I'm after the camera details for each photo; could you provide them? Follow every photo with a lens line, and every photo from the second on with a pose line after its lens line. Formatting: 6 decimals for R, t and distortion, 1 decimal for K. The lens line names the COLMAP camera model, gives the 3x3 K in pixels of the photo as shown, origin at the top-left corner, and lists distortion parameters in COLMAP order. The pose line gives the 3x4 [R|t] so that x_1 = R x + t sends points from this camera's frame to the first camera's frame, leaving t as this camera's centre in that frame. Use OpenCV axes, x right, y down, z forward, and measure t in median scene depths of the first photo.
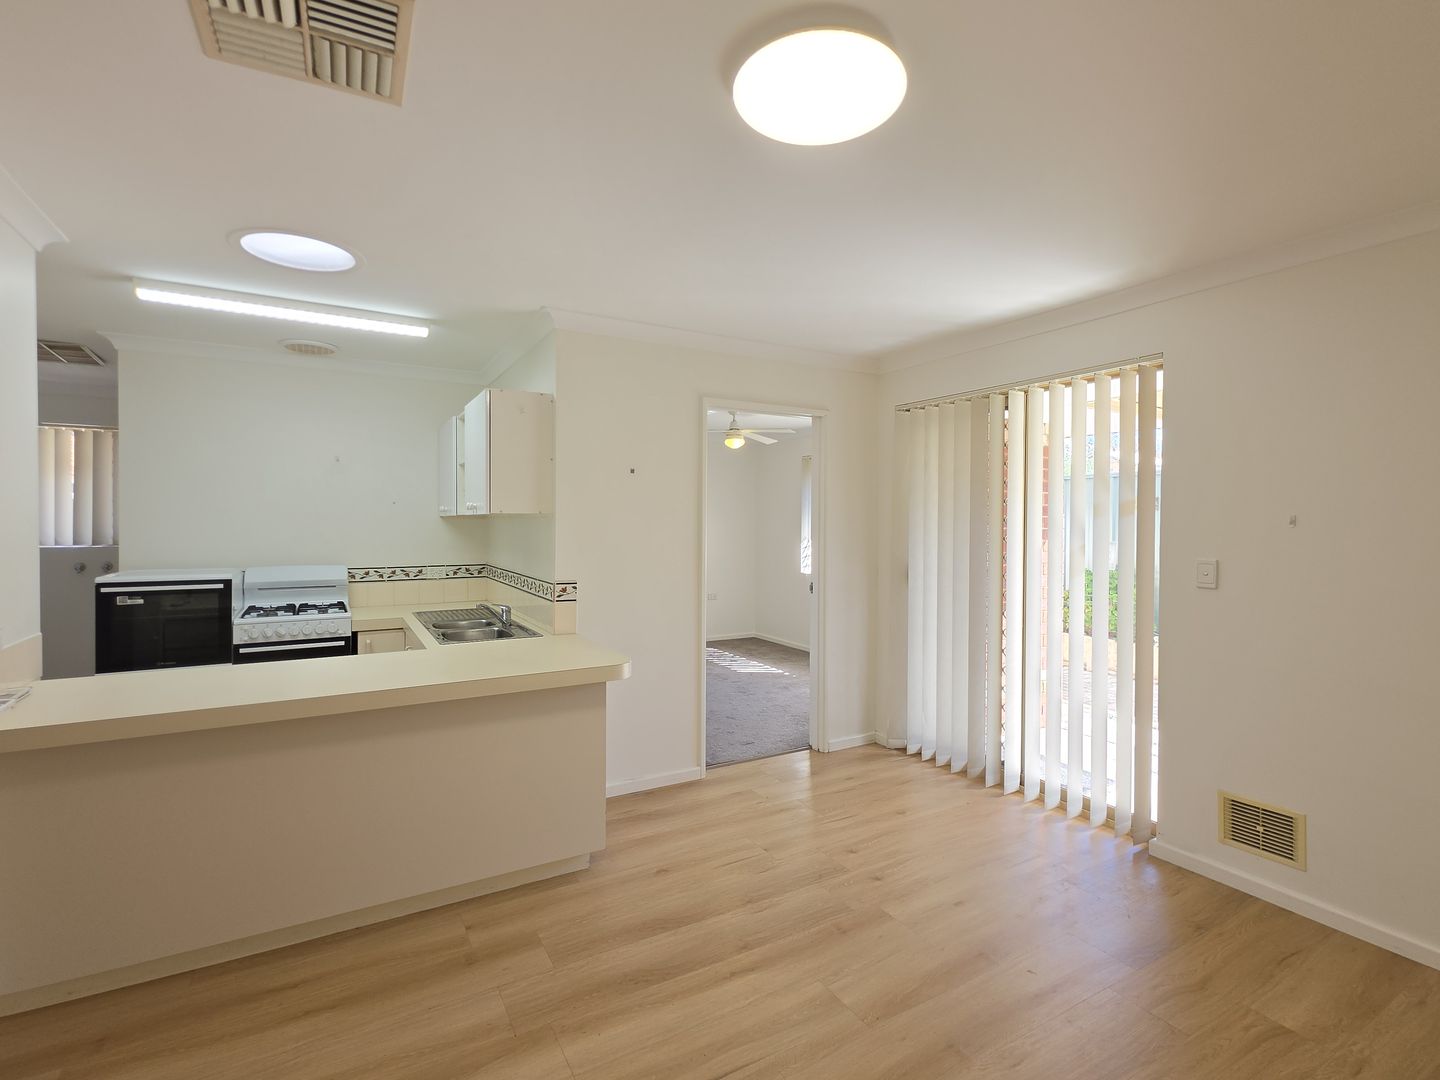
lens RADIAL K [[676.0, 0, 714.2], [0, 676.0, 526.5], [0, 0, 1]] dist [0.009925, -0.003493]
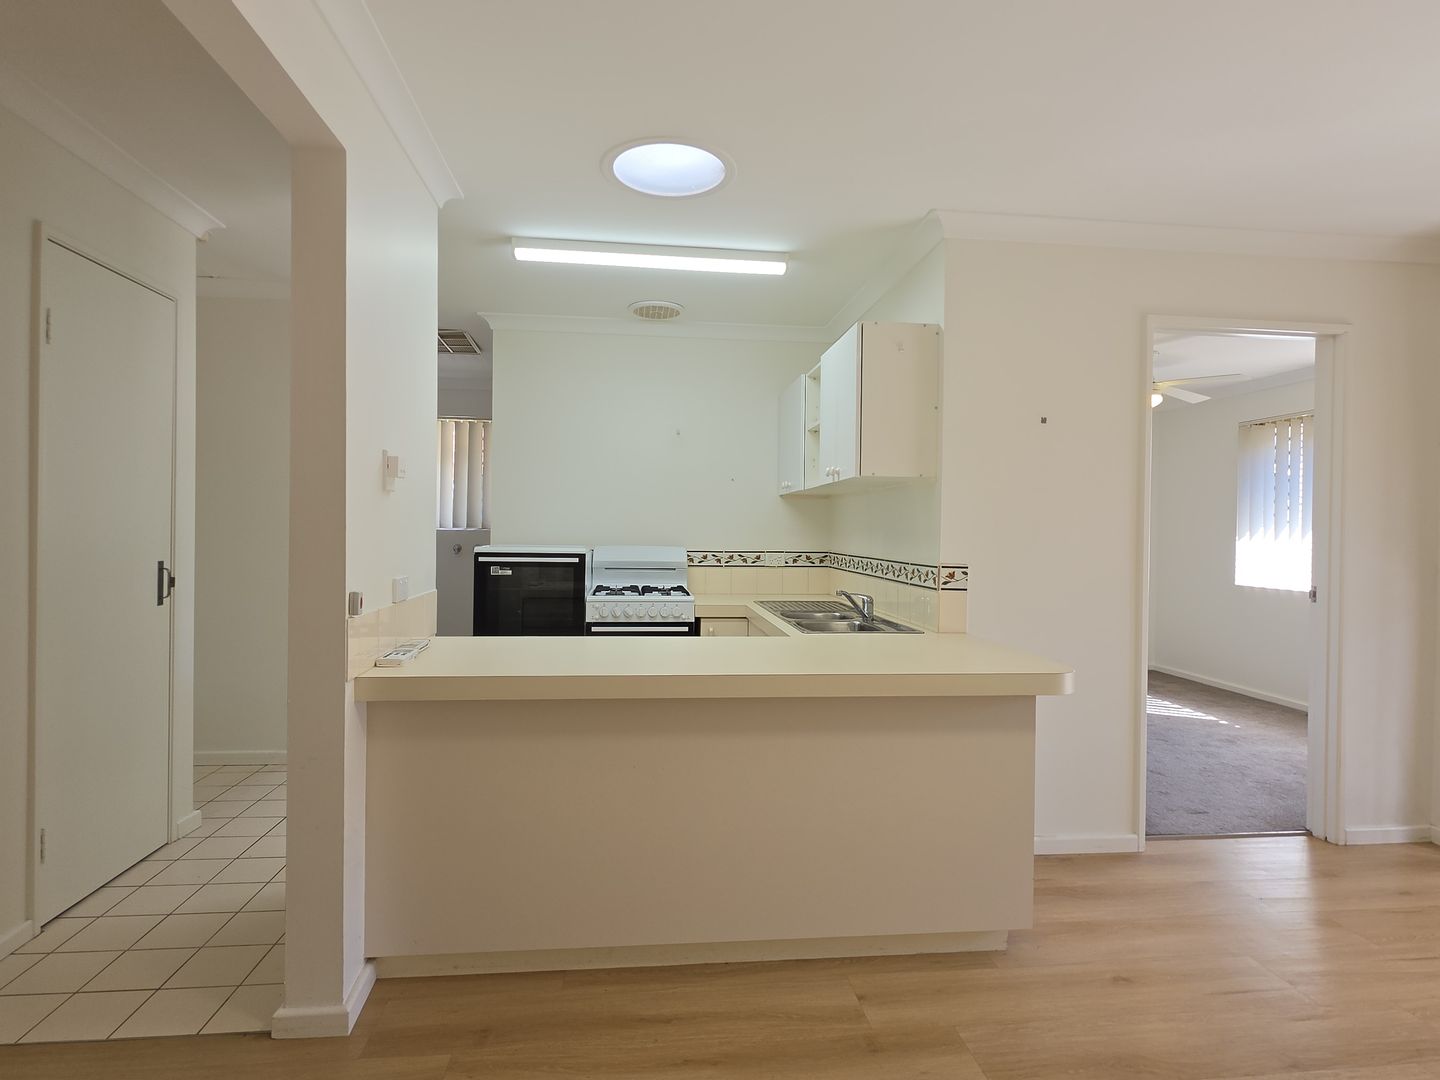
lens RADIAL K [[756.3, 0, 726.8], [0, 756.3, 529.5], [0, 0, 1]] dist [0.010199, -0.005948]
pose [[0.920549, 0.011597, -0.390456, -0.119706], [-0.015099, 0.999869, -0.005901, 0.049798], [0.390336, 0.011327, 0.920603, 0.103320]]
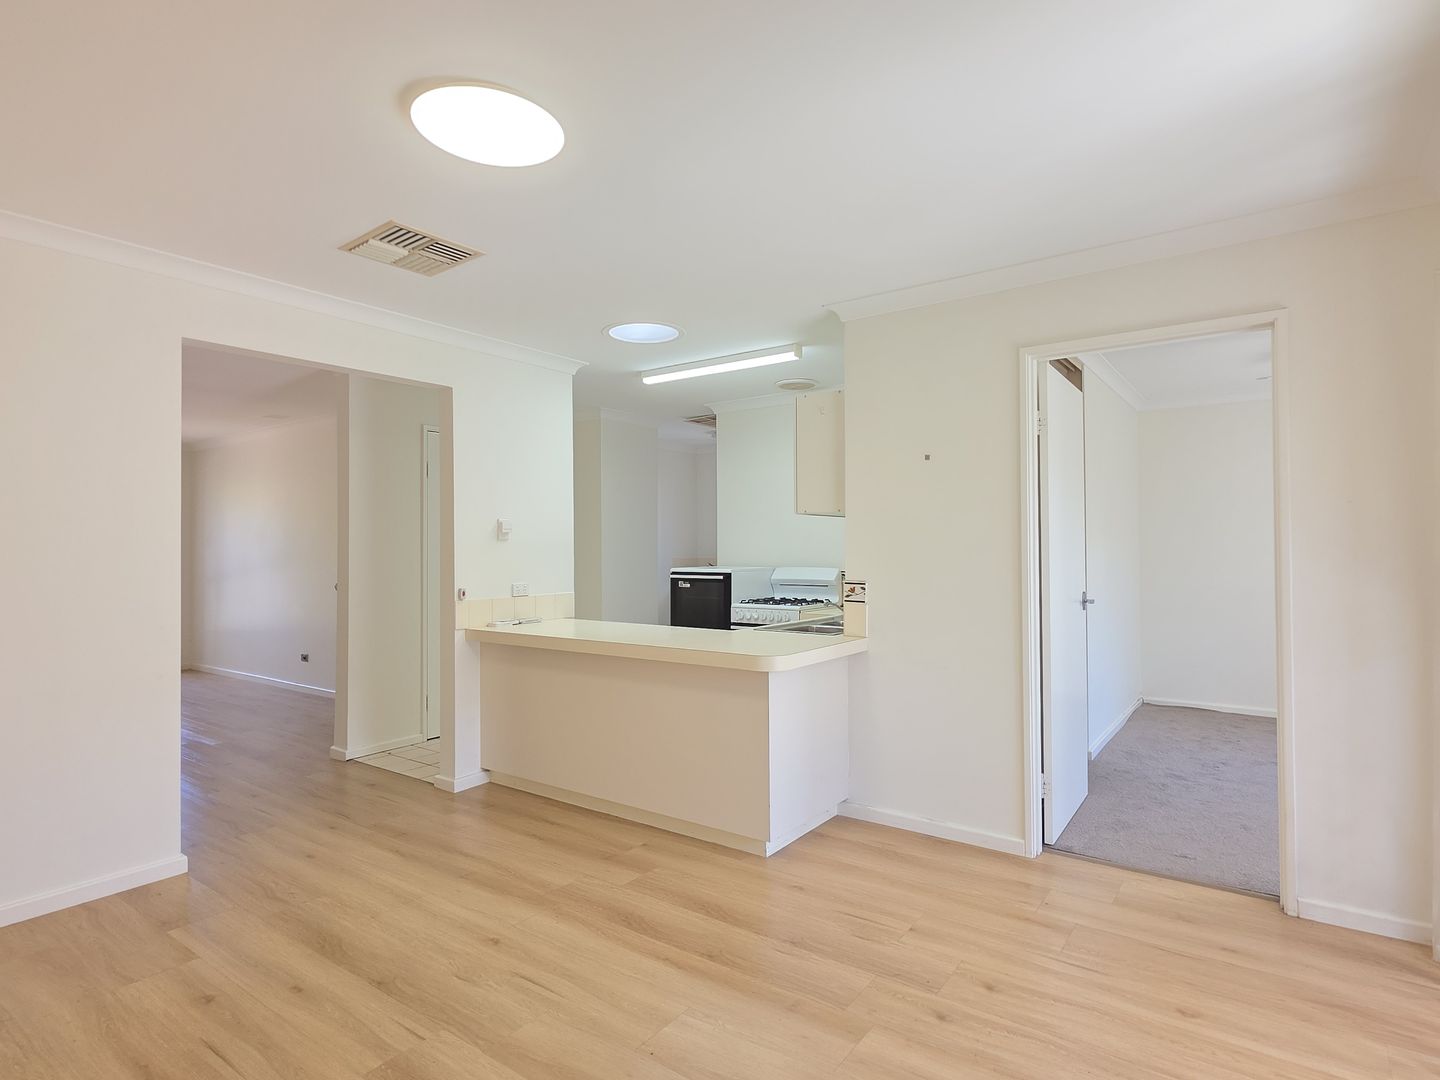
lens RADIAL K [[756.3, 0, 709.3], [0, 756.3, 533.9], [0, 0, 1]] dist [0.010199, -0.005948]
pose [[0.422318, -0.022166, -0.906177, 0.656106], [0.000376, 0.999705, -0.024278, 0.039610], [0.906448, 0.009912, 0.422202, 0.356836]]
